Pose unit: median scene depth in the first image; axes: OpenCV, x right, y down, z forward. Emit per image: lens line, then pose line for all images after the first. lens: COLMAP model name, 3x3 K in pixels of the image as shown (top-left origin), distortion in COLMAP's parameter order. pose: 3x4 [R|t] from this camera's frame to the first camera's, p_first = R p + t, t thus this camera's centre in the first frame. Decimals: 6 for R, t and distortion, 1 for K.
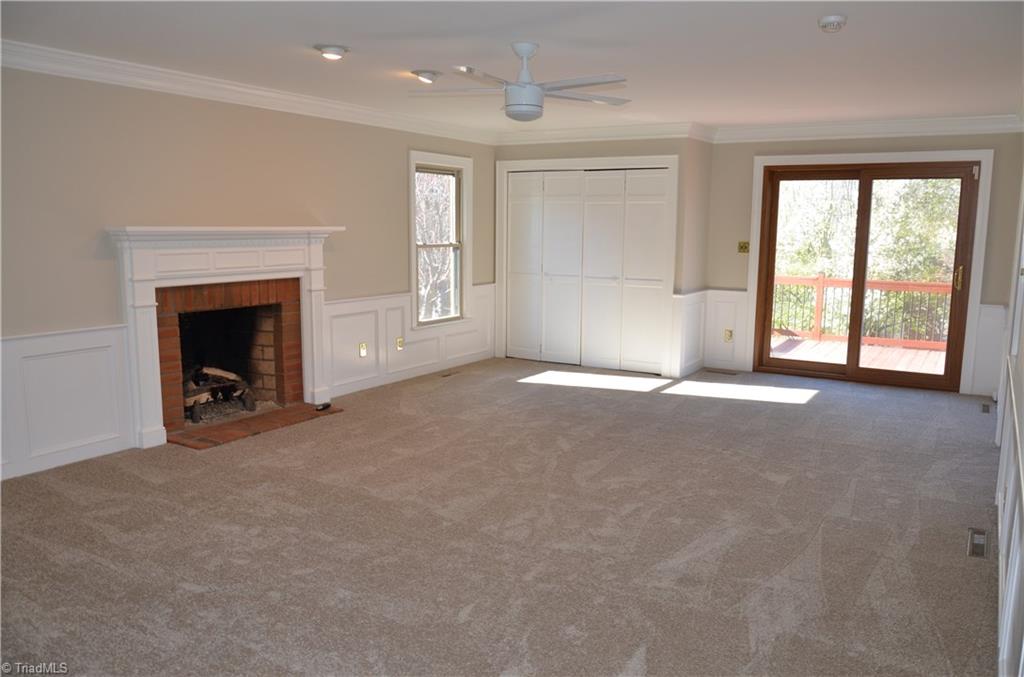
lens RADIAL K [[789.4, 0, 517.6], [0, 789.4, 346.4], [0, 0, 1]] dist [-0.036543, -0.001660]
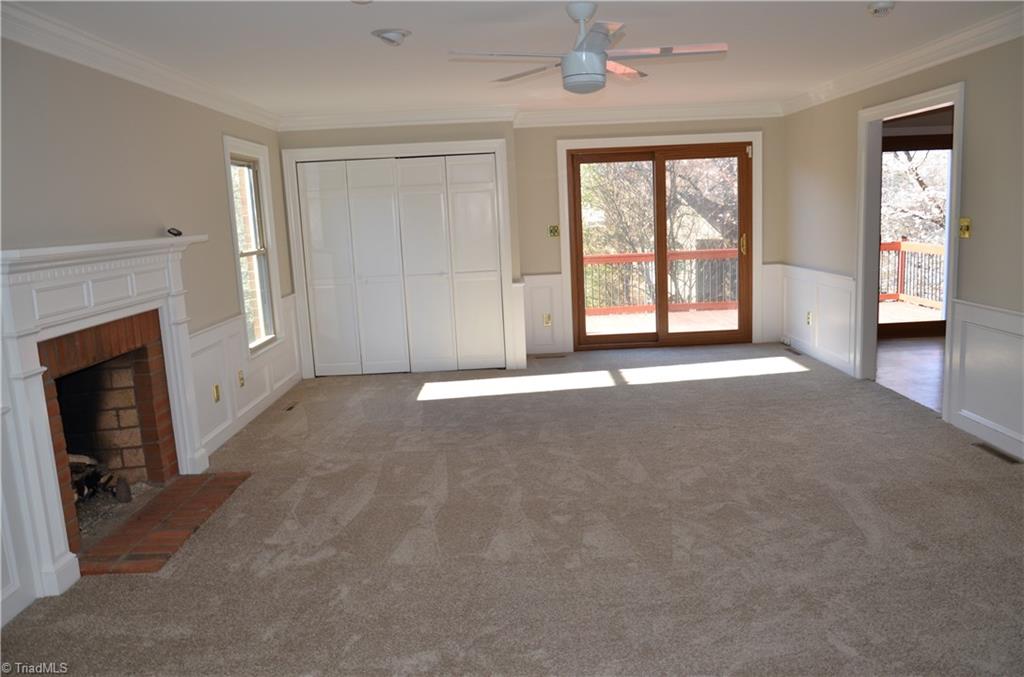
lens RADIAL K [[789.4, 0, 517.6], [0, 789.4, 346.4], [0, 0, 1]] dist [-0.036543, -0.001660]
pose [[0.845348, -0.139278, 0.515740, -0.370318], [0.135670, 0.989736, 0.044906, -0.039051], [-0.516701, 0.032009, 0.855567, 0.204023]]
